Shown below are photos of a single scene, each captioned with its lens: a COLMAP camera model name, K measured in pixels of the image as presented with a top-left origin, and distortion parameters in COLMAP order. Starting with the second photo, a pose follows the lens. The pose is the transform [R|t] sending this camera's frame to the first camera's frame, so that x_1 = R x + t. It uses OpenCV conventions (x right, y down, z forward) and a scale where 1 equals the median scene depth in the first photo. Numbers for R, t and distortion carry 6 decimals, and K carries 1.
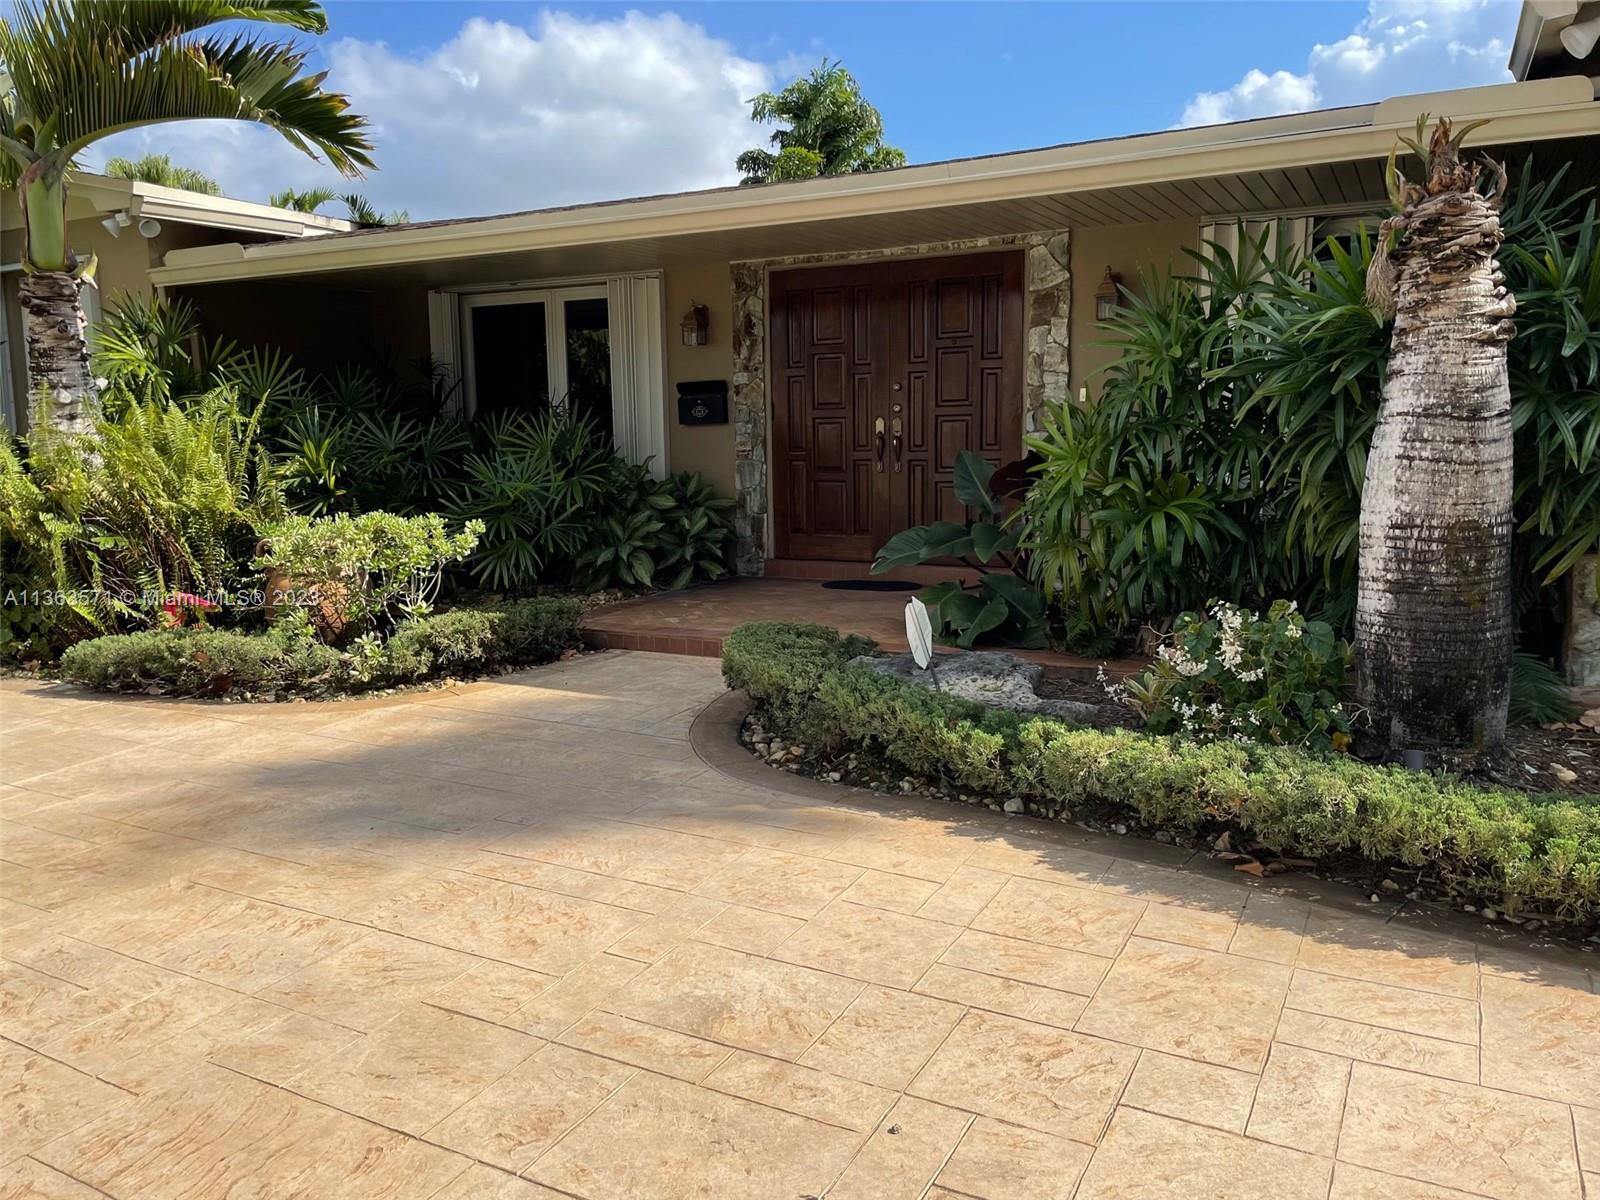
lens RADIAL K [[1203.5, 0, 801.2], [0, 1203.5, 591.2], [0, 0, 1]] dist [0.061152, -0.073402]
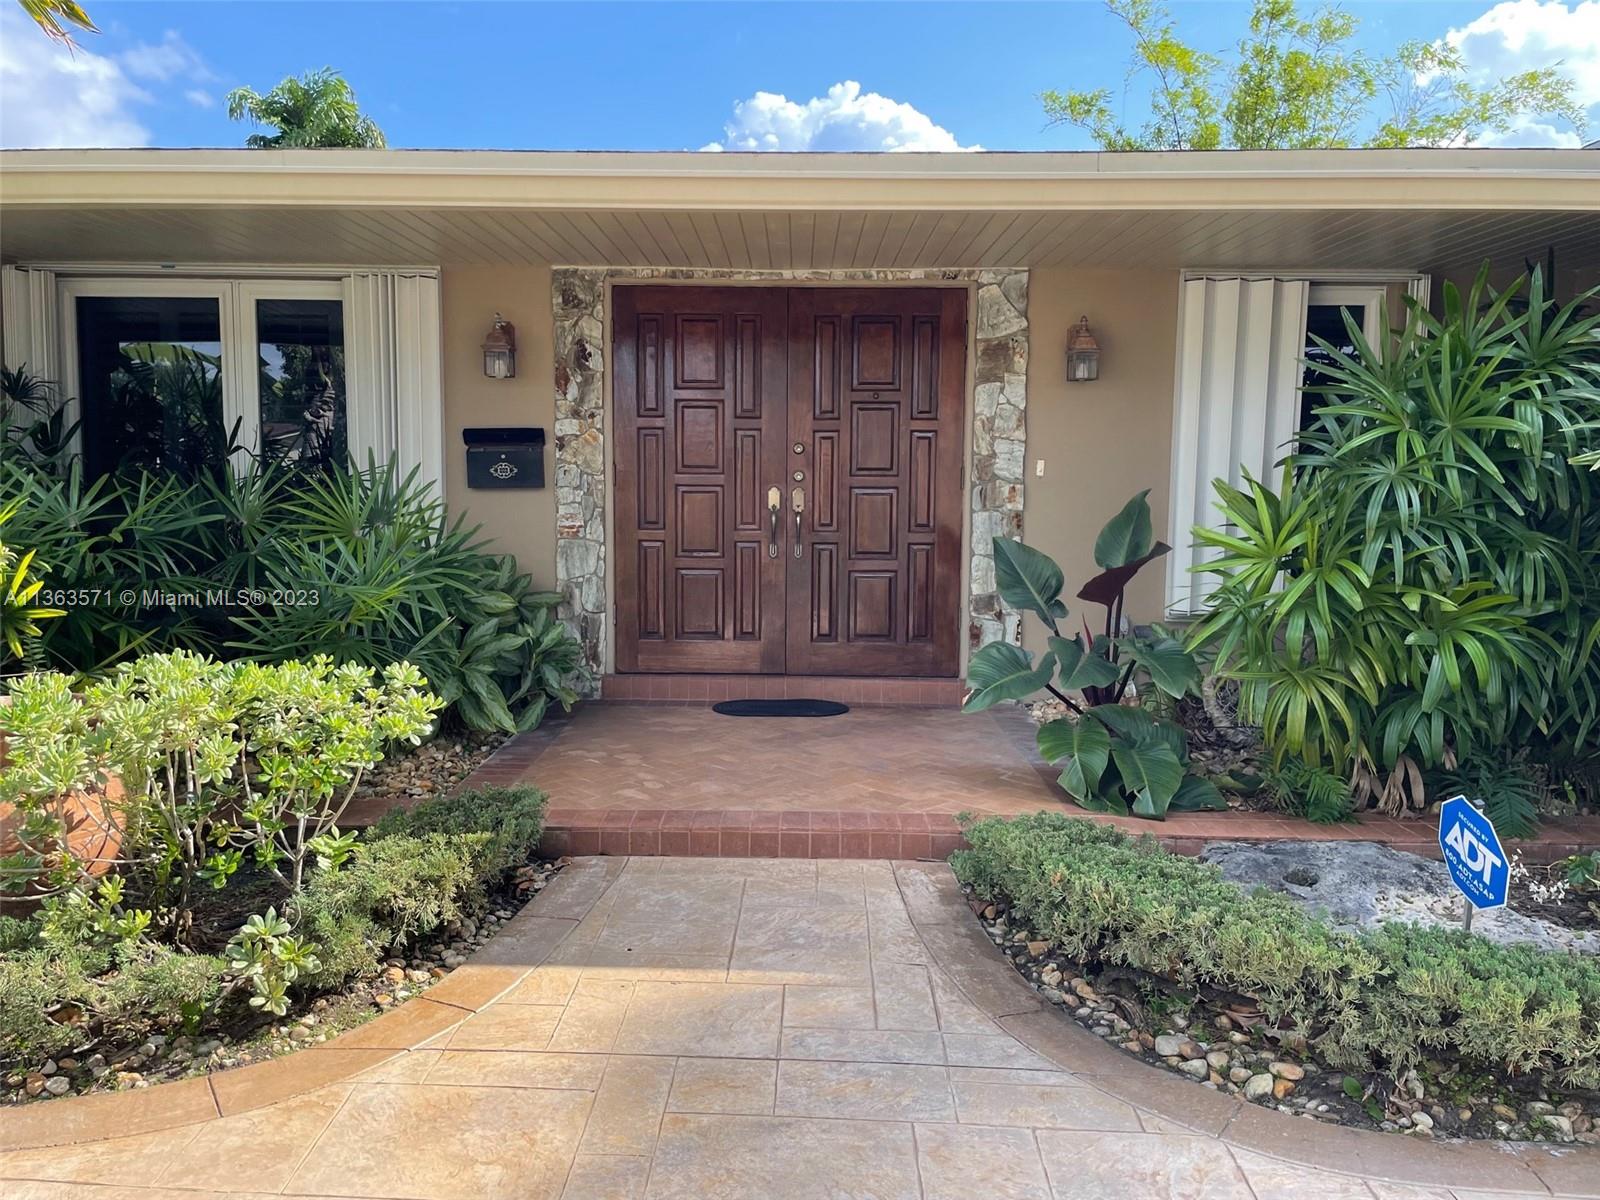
lens RADIAL K [[1203.5, 0, 796.2], [0, 1203.5, 603.5], [0, 0, 1]] dist [0.061152, -0.073402]
pose [[0.894336, -0.020107, 0.446943, -0.264808], [0.034862, 0.999084, -0.024811, -0.050248], [-0.446035, 0.037770, 0.894218, 0.308015]]
